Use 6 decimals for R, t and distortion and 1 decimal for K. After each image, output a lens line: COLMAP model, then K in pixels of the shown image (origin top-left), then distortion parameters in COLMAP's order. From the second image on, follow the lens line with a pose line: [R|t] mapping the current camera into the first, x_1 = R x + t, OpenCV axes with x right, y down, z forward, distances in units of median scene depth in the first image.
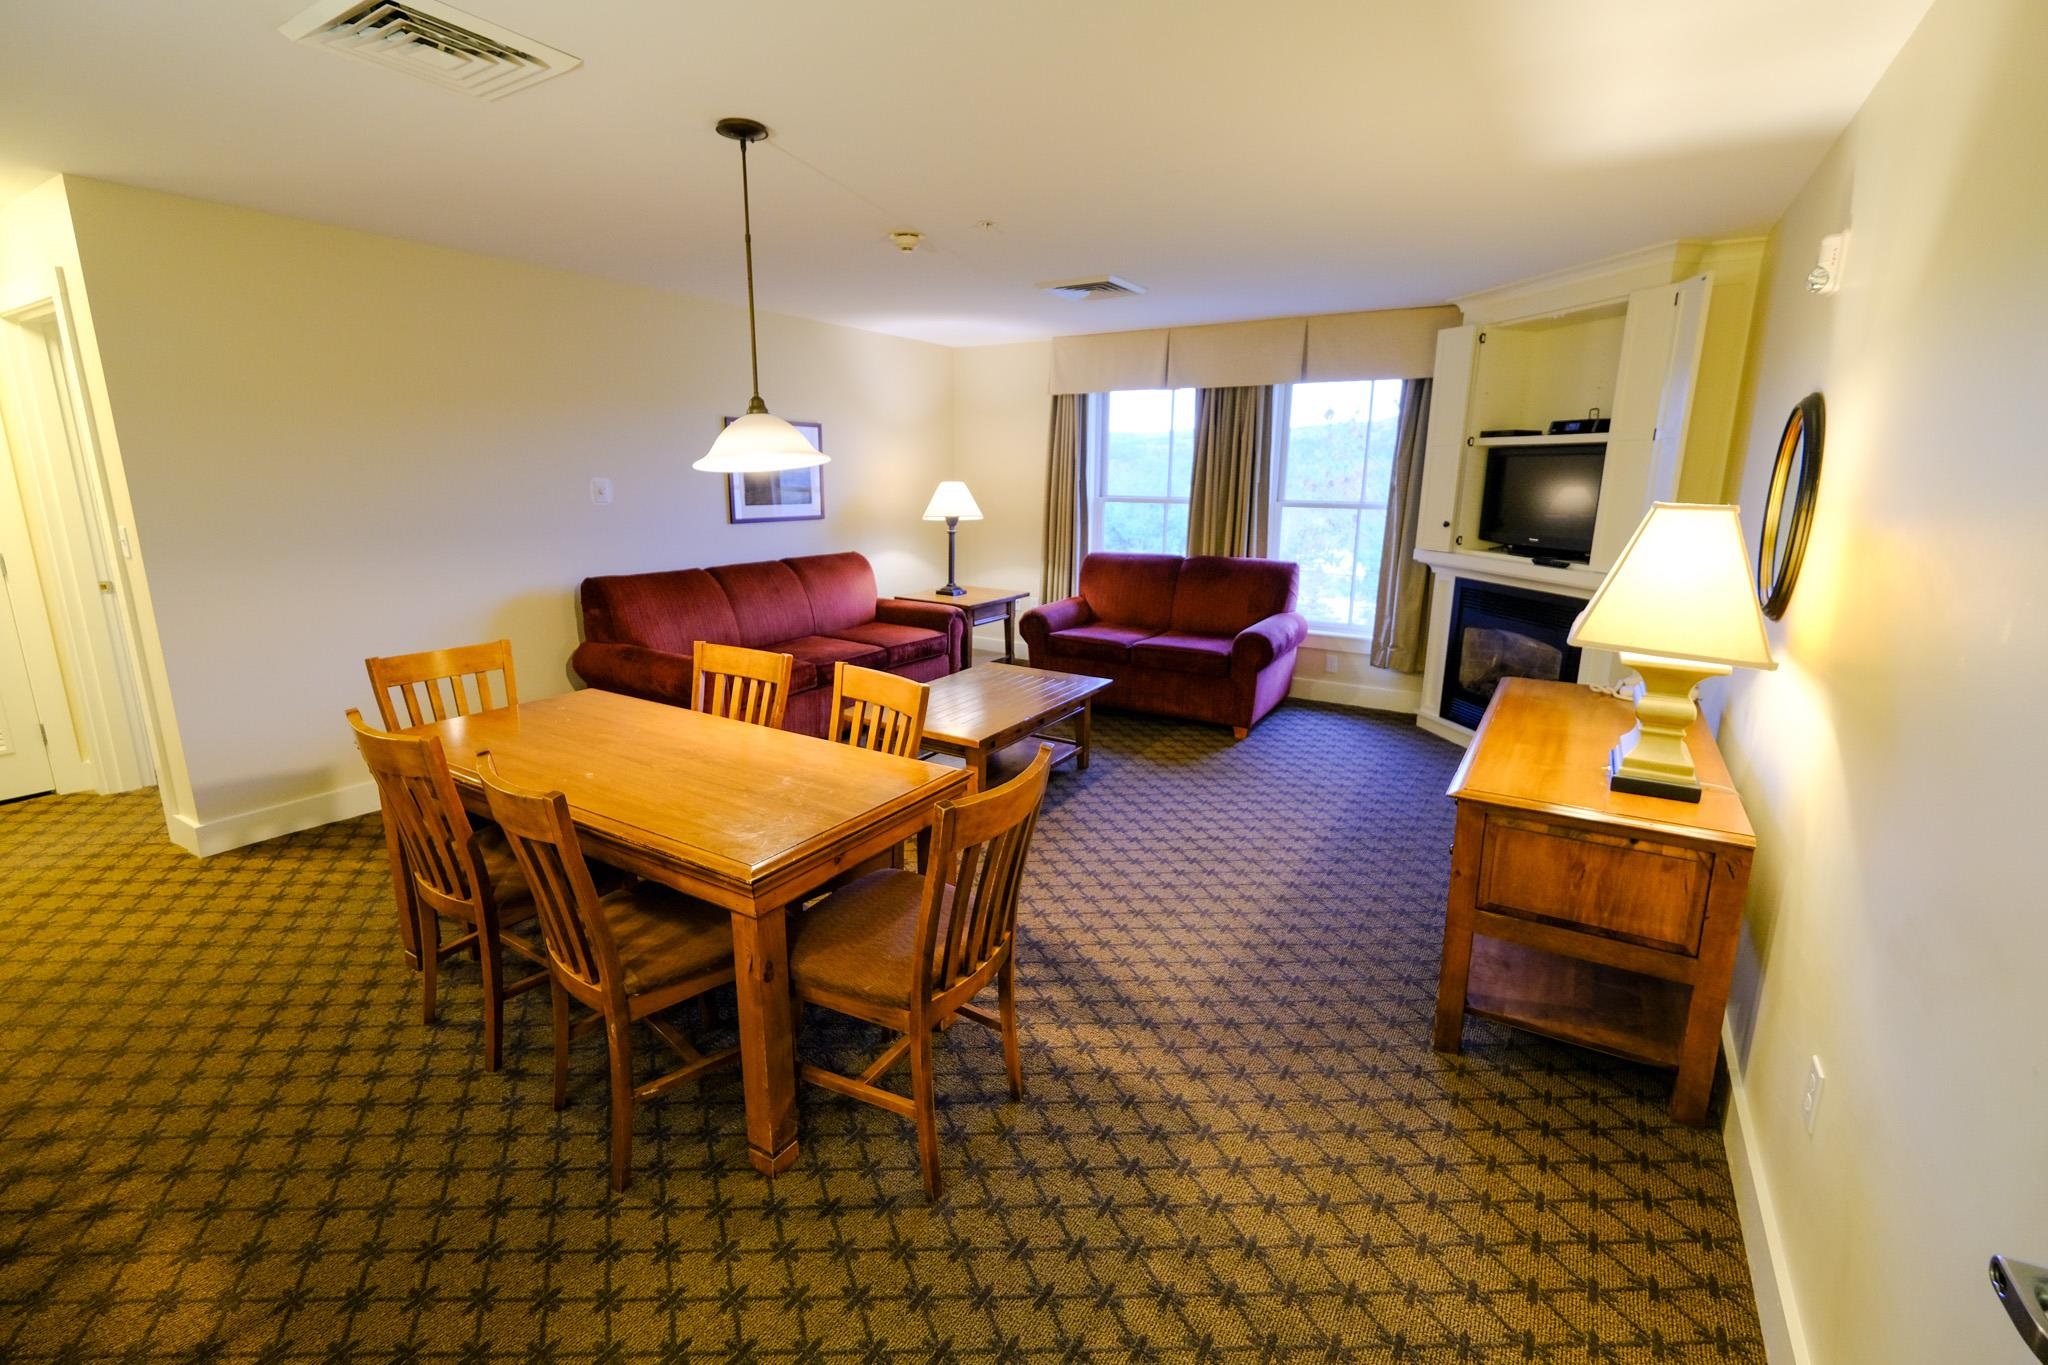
lens RADIAL K [[883.7, 0, 1020.1], [0, 883.7, 671.4], [0, 0, 1]] dist [0.002004, 0.000348]
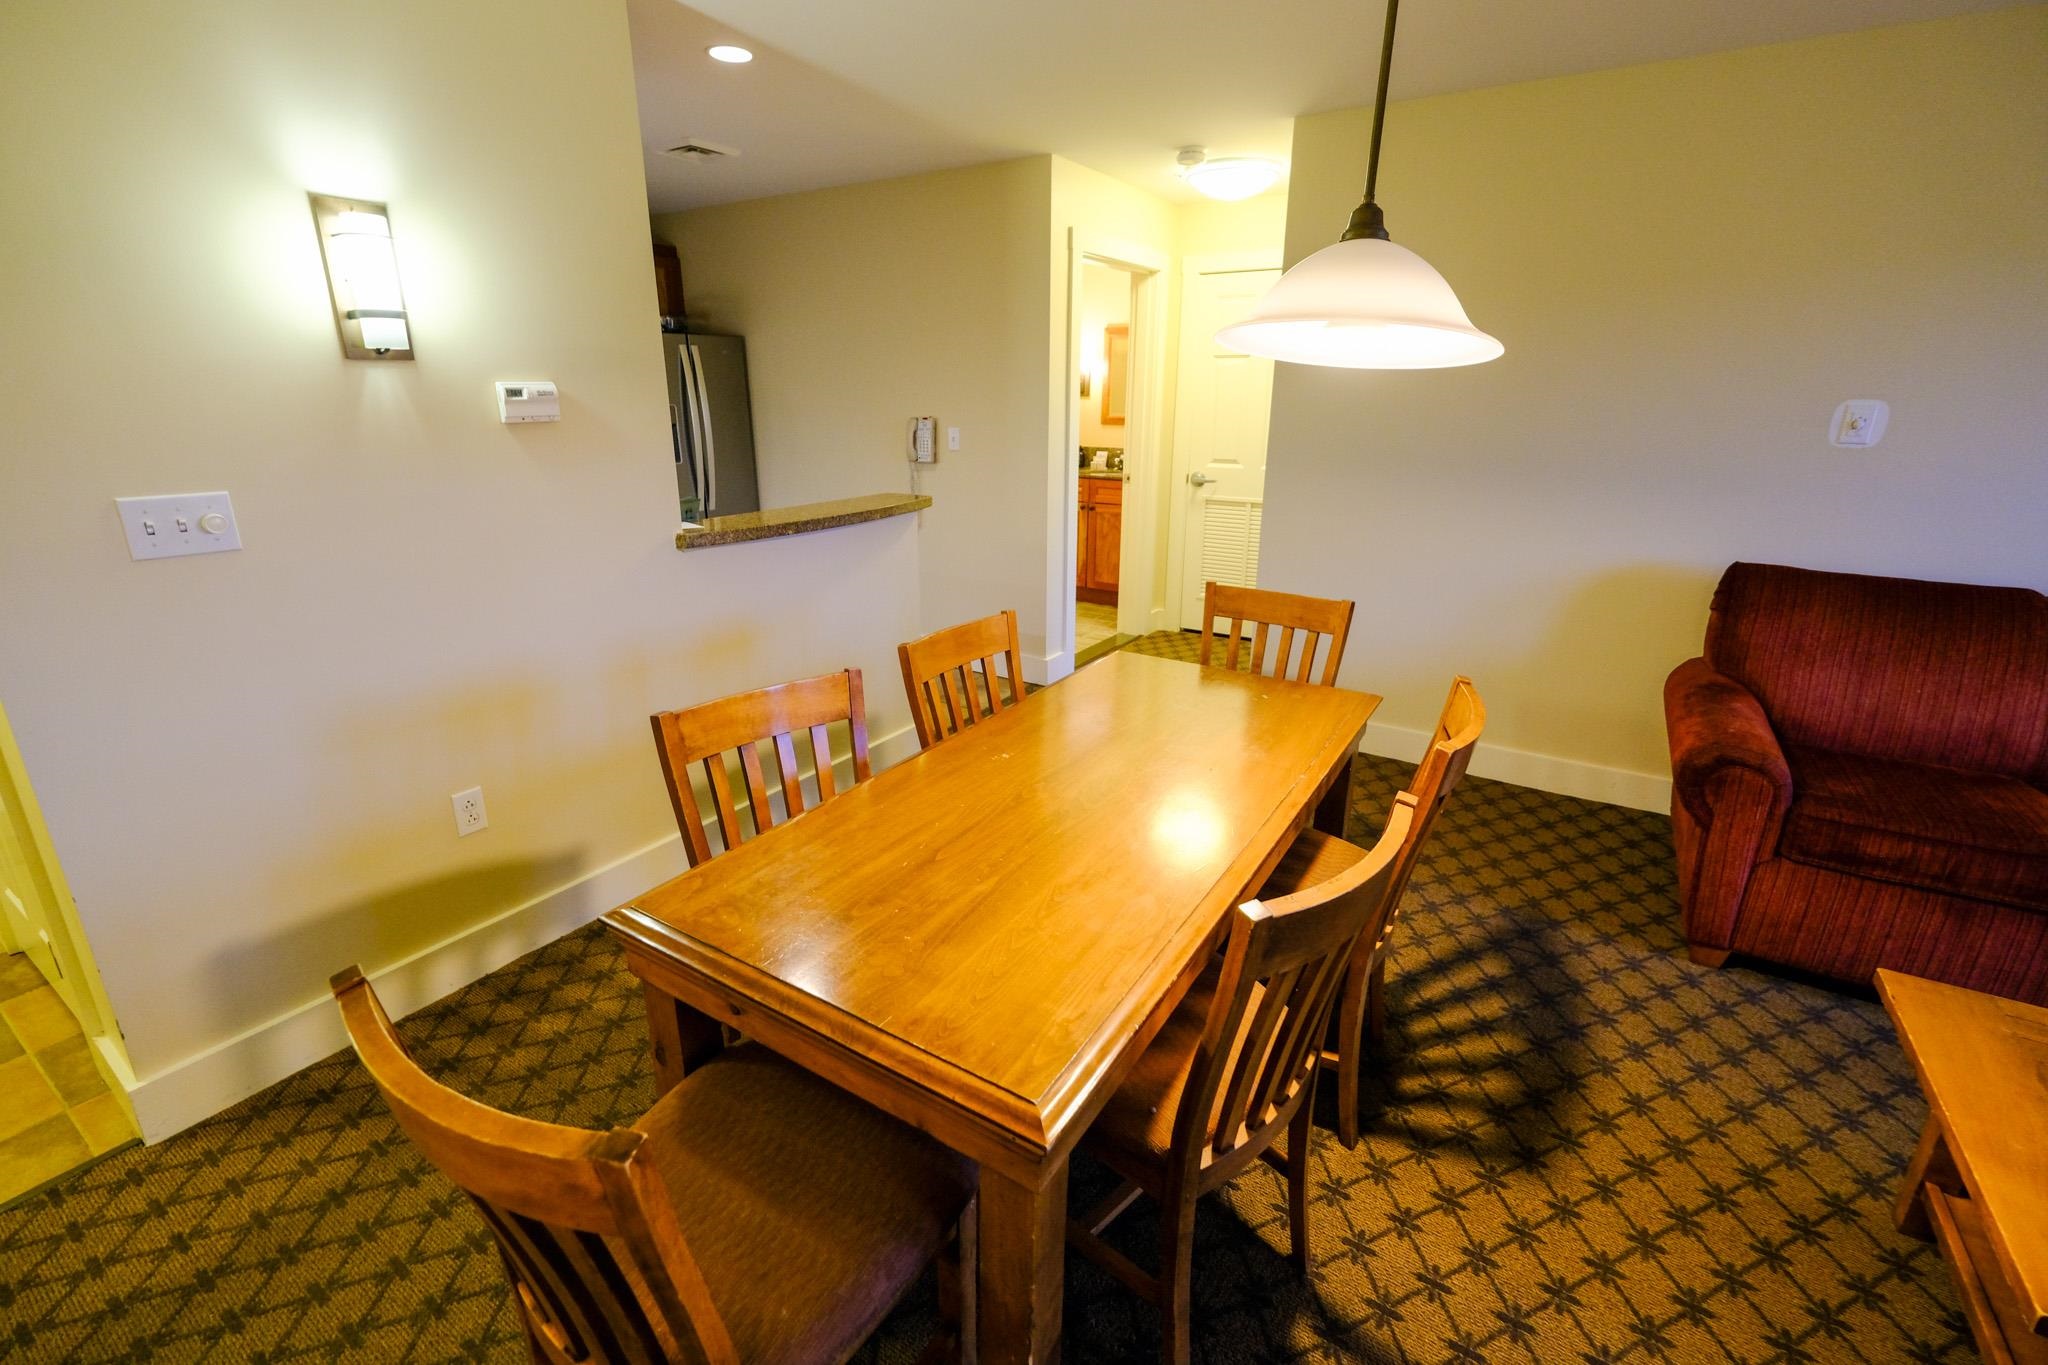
lens RADIAL K [[888.7, 0, 1021.5], [0, 888.7, 665.5], [0, 0, 1]] dist [-0.004899, 0.000776]
pose [[-0.007704, 0.286744, -0.957976, 0.117233], [-0.226420, 0.932623, 0.280977, -0.084695], [0.973999, 0.219069, 0.057739, 0.420576]]
